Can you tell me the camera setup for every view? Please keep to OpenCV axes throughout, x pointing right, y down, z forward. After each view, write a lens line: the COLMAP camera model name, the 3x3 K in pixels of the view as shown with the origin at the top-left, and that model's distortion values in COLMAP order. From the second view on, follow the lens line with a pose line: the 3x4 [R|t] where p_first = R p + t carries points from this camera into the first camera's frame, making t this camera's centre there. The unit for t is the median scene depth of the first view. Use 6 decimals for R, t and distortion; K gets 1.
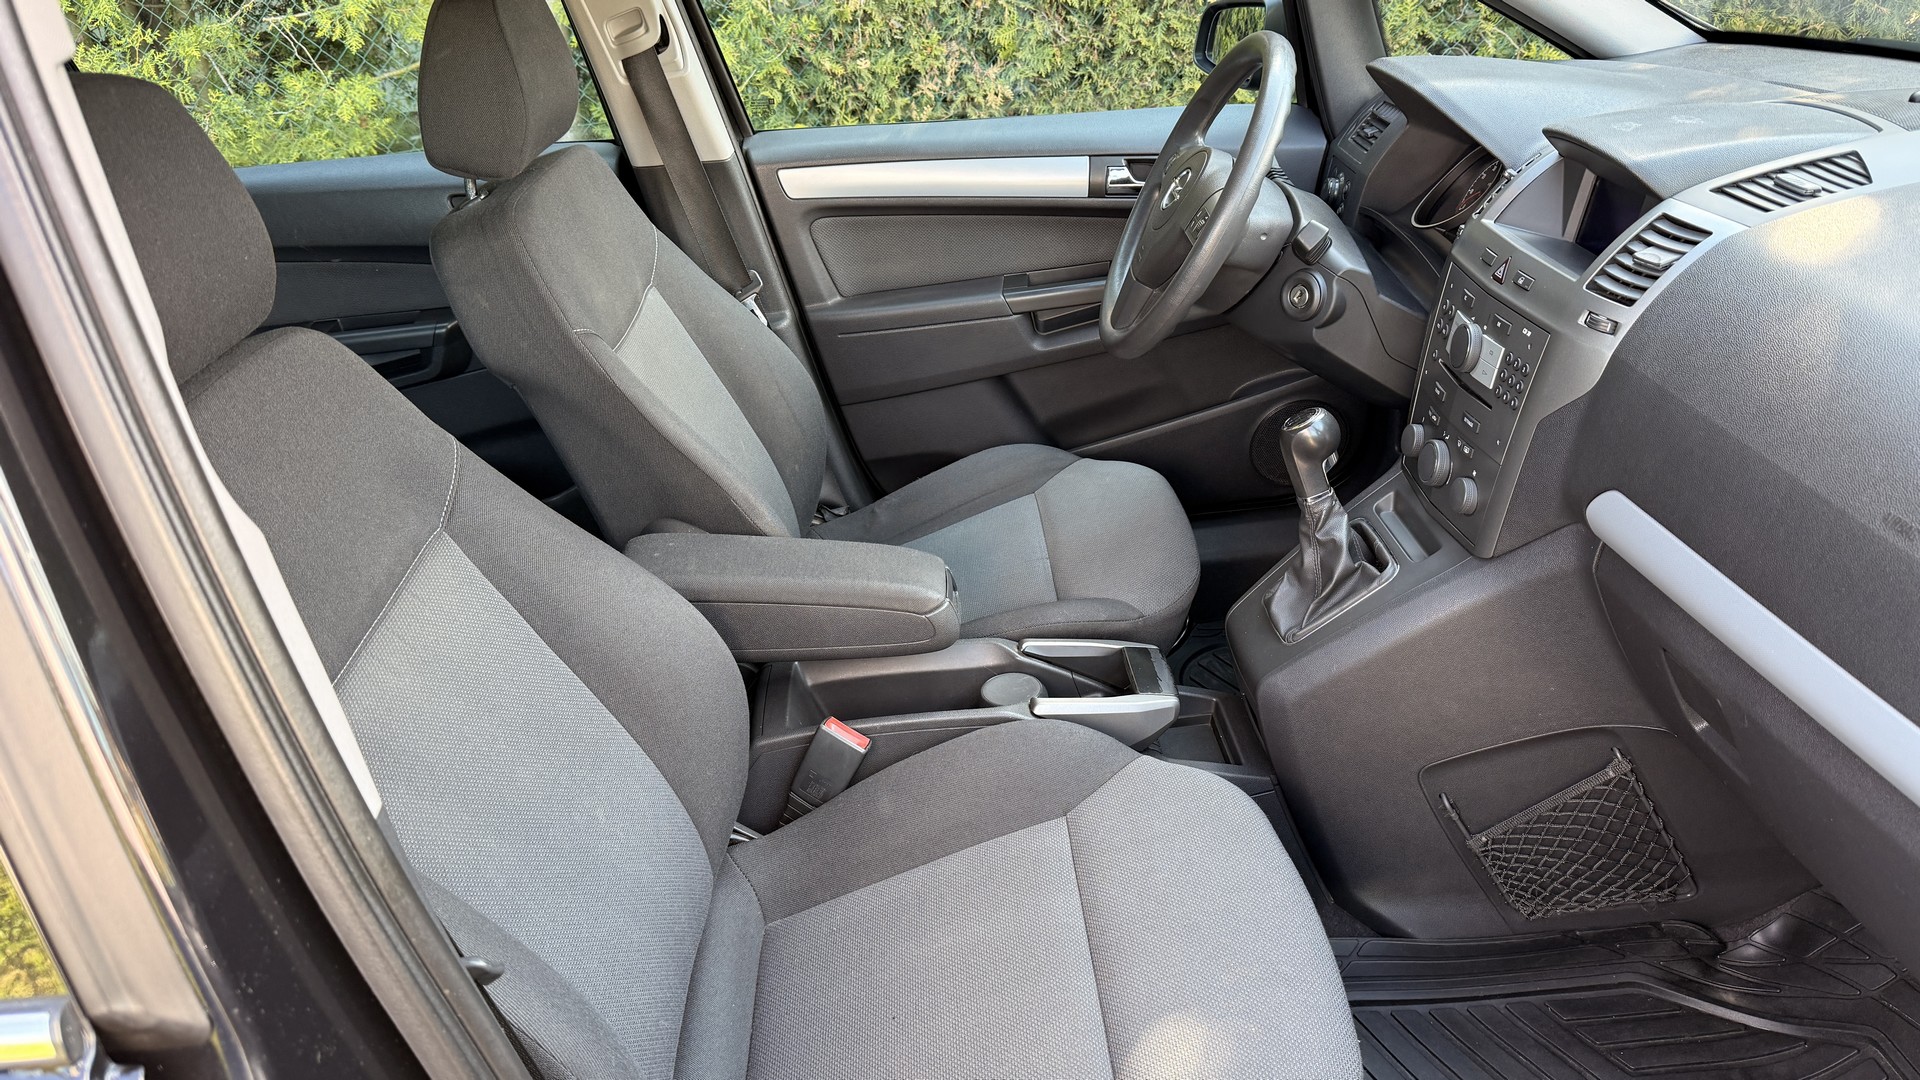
lens RADIAL K [[1340.4, 0, 959.3], [0, 1340.4, 541.9], [0, 0, 1]] dist [0.071300, -0.092170]
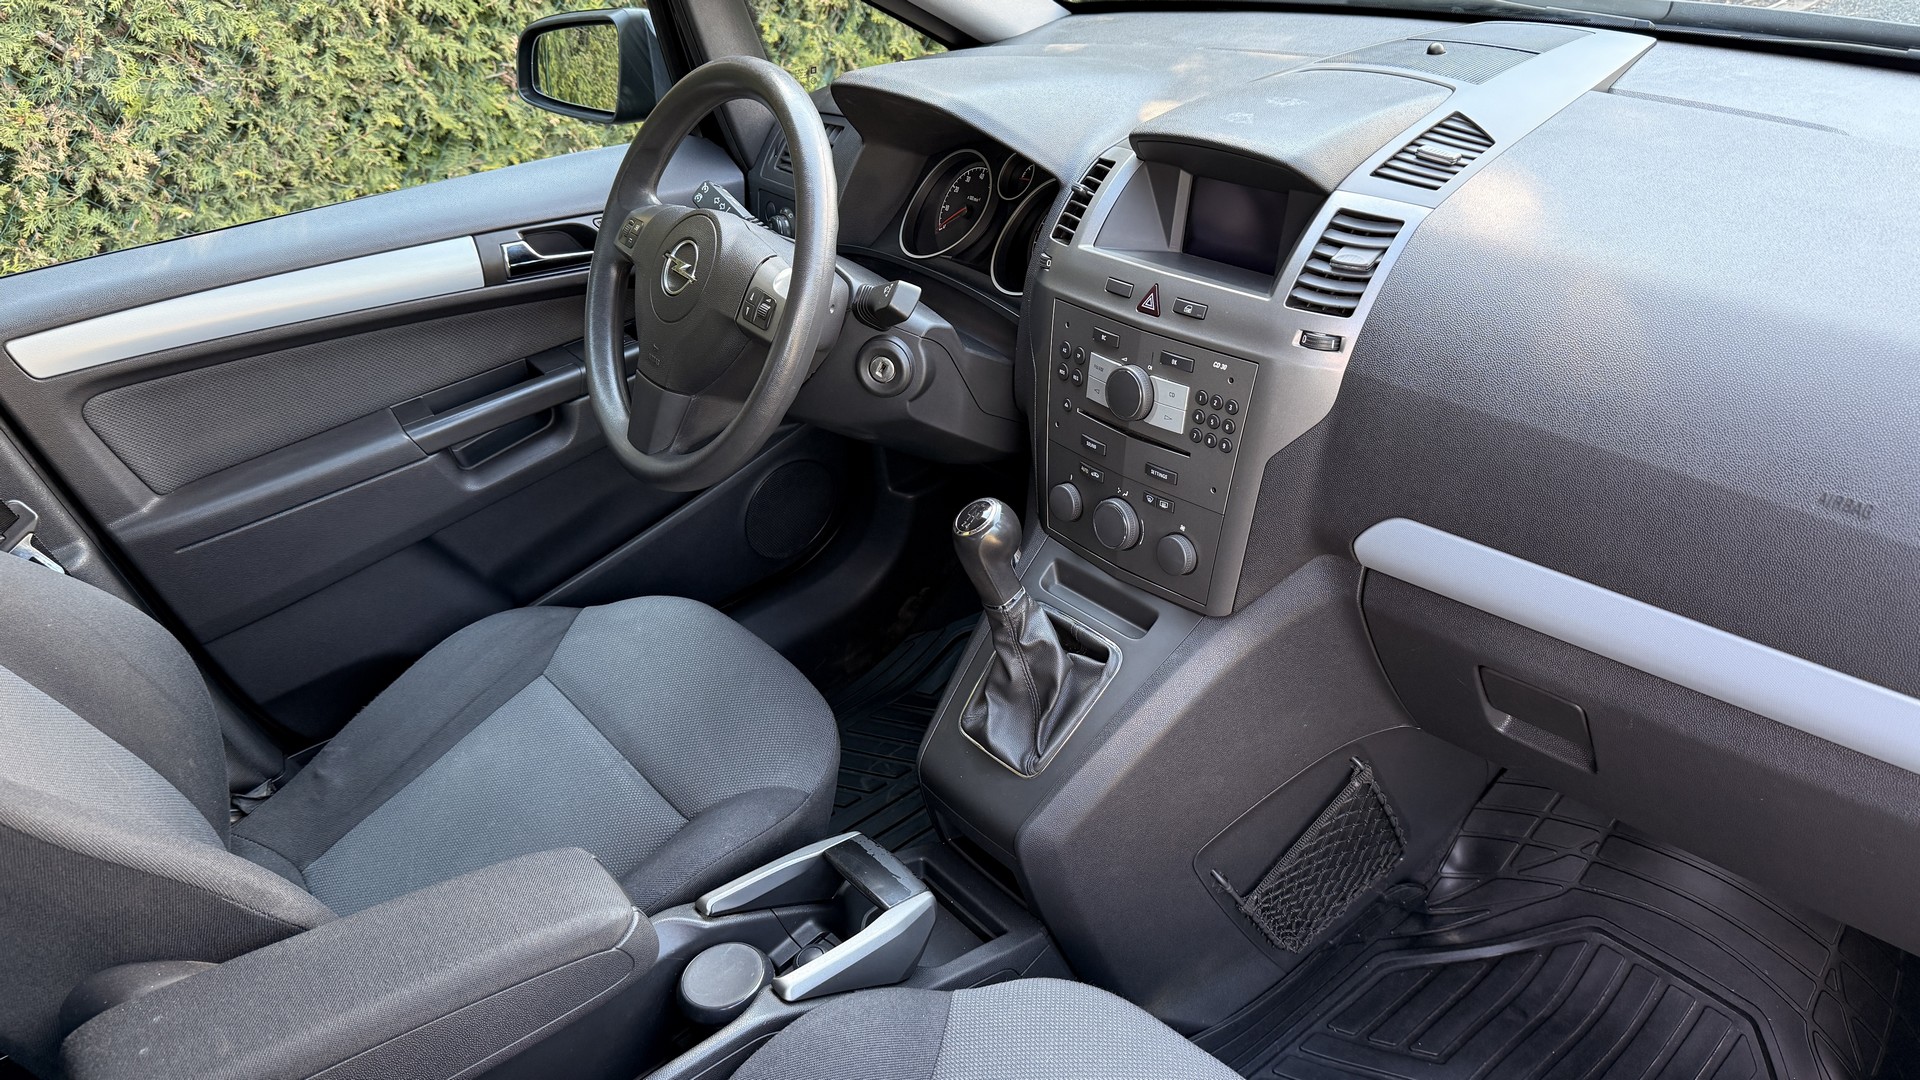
lens RADIAL K [[1340.4, 0, 959.3], [0, 1340.4, 541.9], [0, 0, 1]] dist [0.071300, -0.092170]
pose [[0.810597, -0.292220, 0.507483, -0.118265], [0.292607, 0.952775, 0.081252, -0.100301], [-0.507261, 0.082631, 0.857822, 0.210479]]
